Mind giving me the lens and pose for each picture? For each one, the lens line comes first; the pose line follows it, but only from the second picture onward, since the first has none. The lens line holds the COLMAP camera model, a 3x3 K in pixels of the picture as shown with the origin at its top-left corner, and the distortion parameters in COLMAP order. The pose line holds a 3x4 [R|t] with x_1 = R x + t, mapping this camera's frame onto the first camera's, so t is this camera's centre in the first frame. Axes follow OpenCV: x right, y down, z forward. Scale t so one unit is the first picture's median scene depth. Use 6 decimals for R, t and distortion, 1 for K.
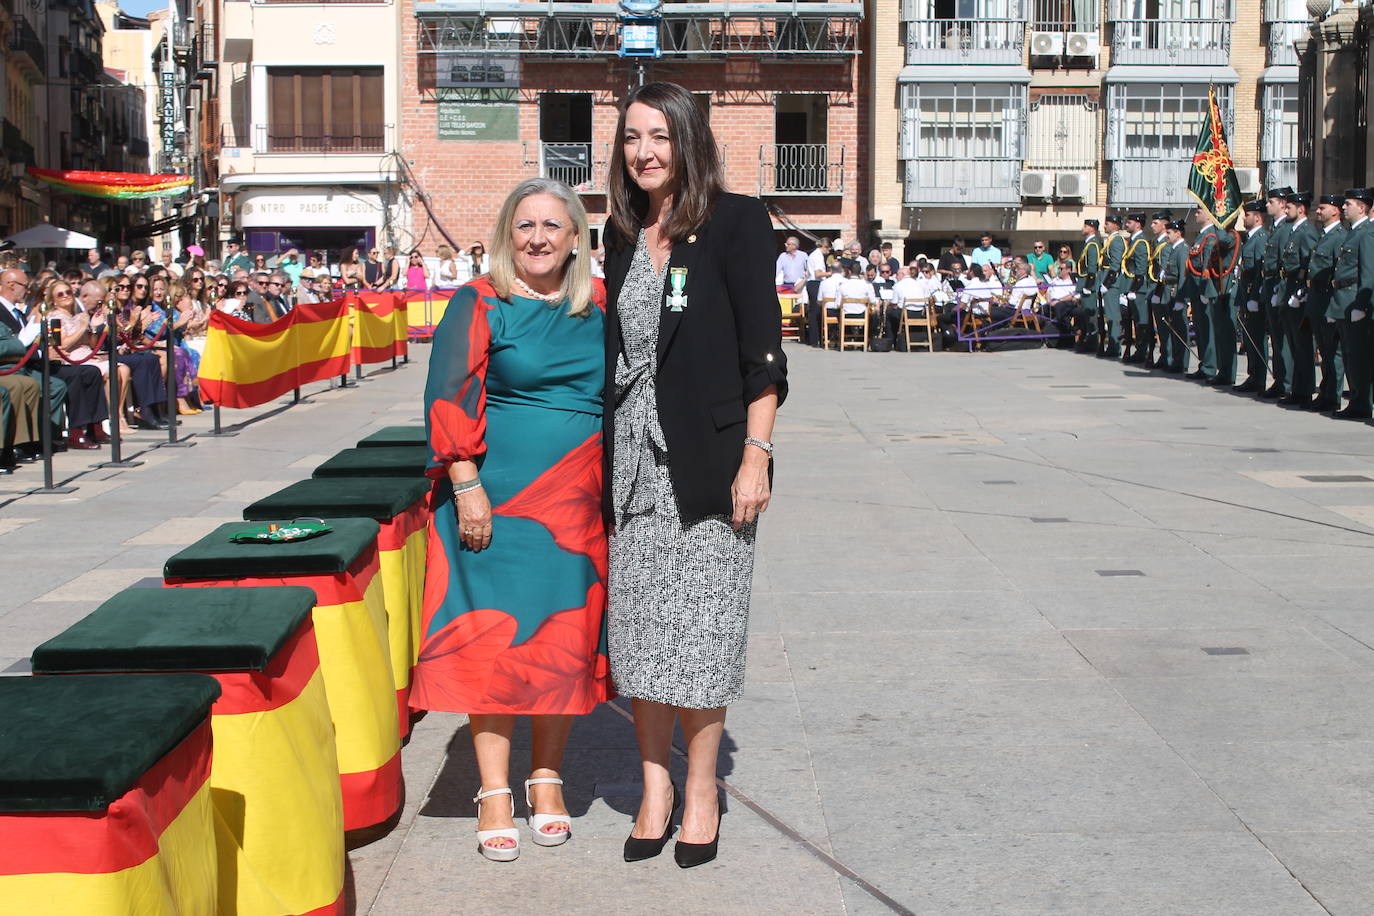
lens RADIAL K [[2358.9, 0, 687.0], [0, 2358.9, 458.0], [0, 0, 1]] dist [-0.008958, 0.104032]
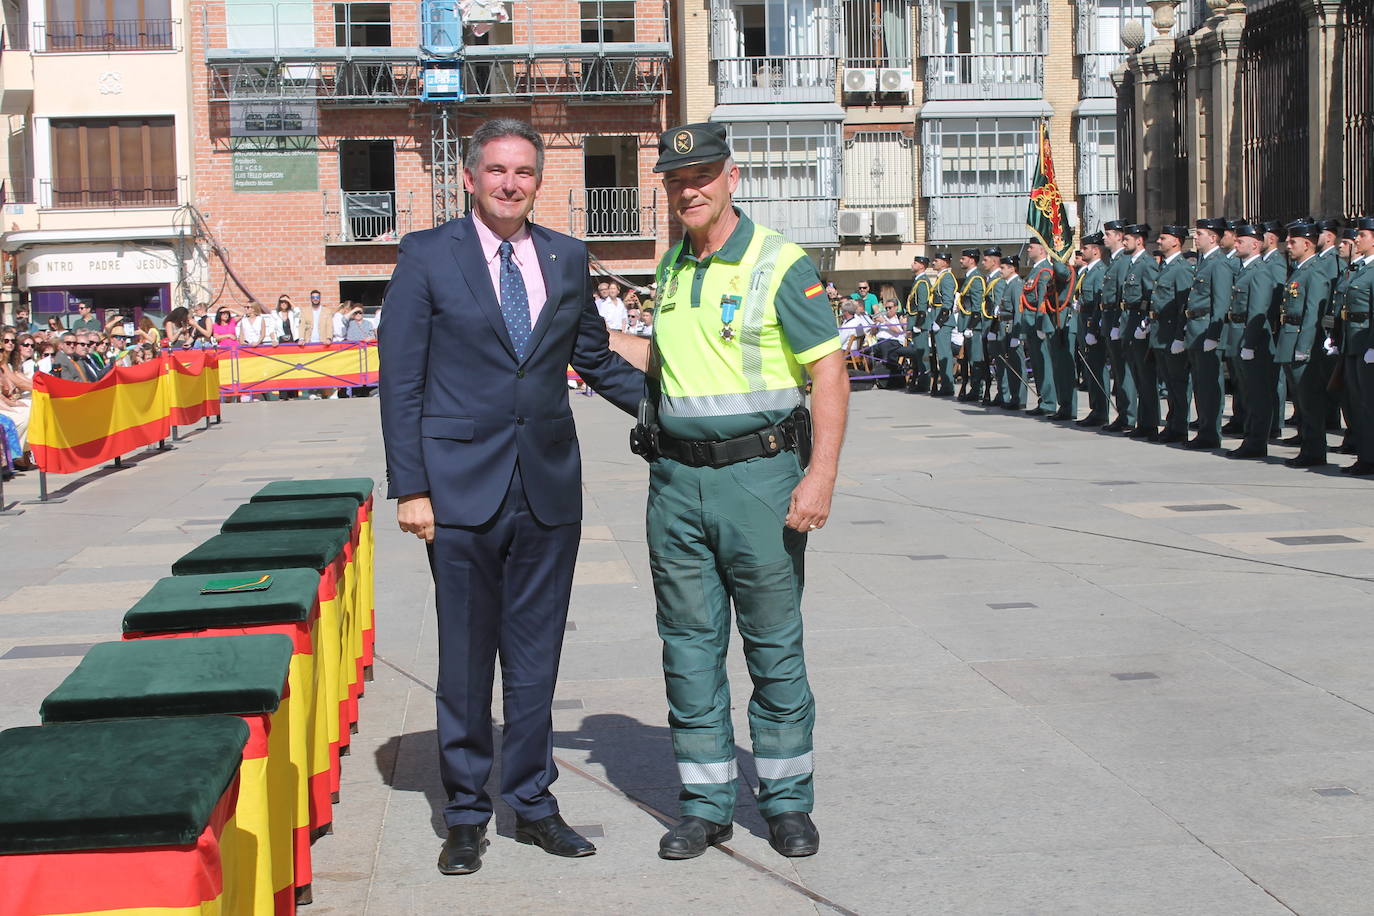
lens RADIAL K [[2446.4, 0, 687.0], [0, 2446.4, 458.0], [0, 0, 1]] dist [-0.005018, 0.133176]
pose [[0.996201, -0.030472, 0.081579, -0.006712], [0.032306, 0.999252, -0.021257, 0.000709], [-0.080870, 0.023811, 0.996440, -0.004292]]
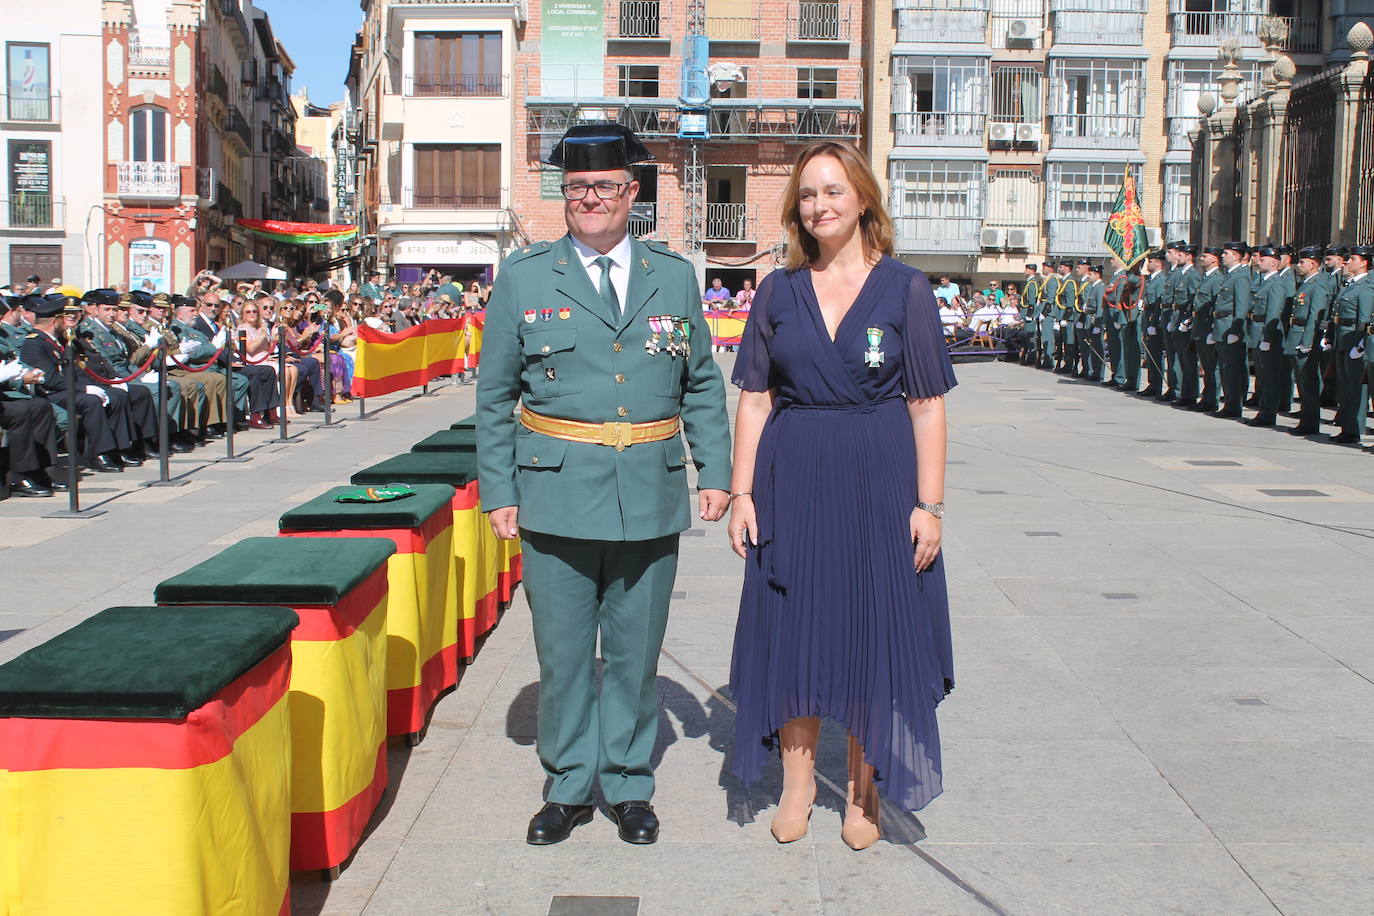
lens RADIAL K [[1774.9, 0, 687.0], [0, 1774.9, 458.0], [0, 0, 1]] dist [-0.086018, 0.145638]
pose [[0.999637, 0.012710, -0.023745, 0.002117], [-0.012488, 0.999877, 0.009510, 0.000053], [0.023863, -0.009210, 0.999673, 0.004854]]
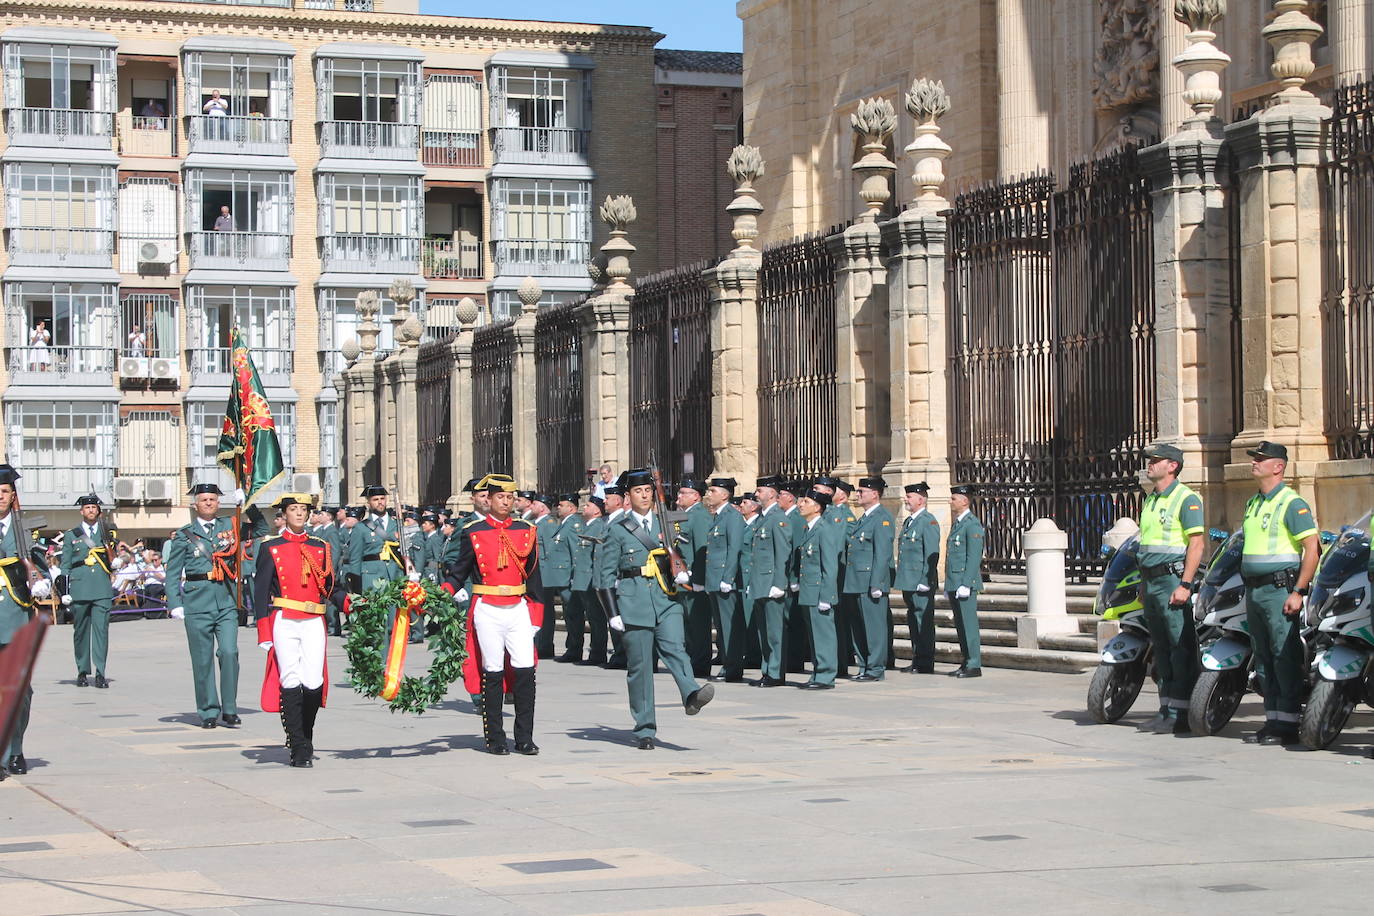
lens RADIAL K [[2843.4, 0, 687.0], [0, 2843.4, 458.0], [0, 0, 1]] dist [0.031786, 0.232718]
pose [[0.940191, -0.004744, 0.340615, -0.068280], [0.045225, 0.992790, -0.111008, 0.035544], [-0.337633, 0.119773, 0.933627, -0.389334]]
